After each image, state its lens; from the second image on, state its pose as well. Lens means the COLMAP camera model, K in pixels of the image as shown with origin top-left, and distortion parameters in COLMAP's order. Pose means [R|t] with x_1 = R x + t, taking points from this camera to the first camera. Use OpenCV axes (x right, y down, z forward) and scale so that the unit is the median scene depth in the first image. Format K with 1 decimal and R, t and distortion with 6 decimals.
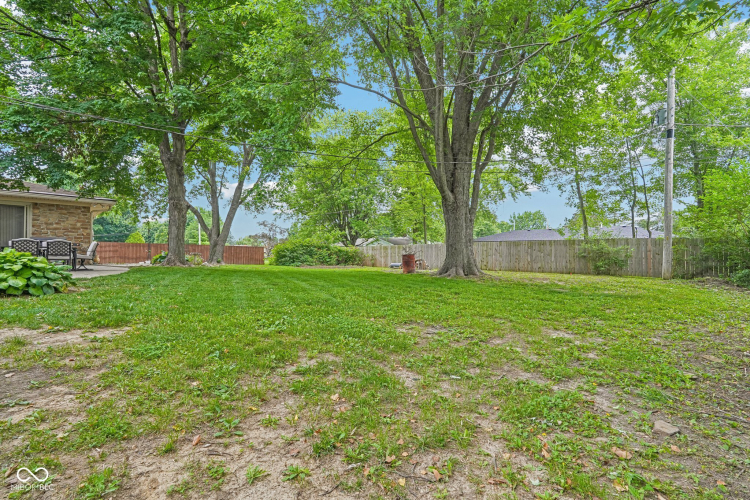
lens RADIAL K [[328.2, 0, 375.0], [0, 328.2, 250.0], [0, 0, 1]] dist [0.000360, 0.000007]
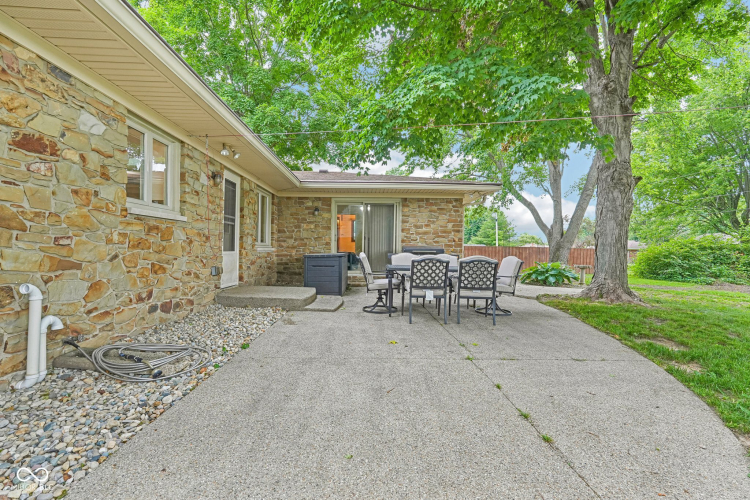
lens RADIAL K [[328.2, 0, 375.0], [0, 328.2, 250.0], [0, 0, 1]] dist [0.000360, 0.000007]
pose [[0.715946, 0.002050, -0.698153, -0.542443], [0.003152, 0.999976, 0.006169, -0.032395], [0.698149, -0.006617, 0.715922, 0.410485]]
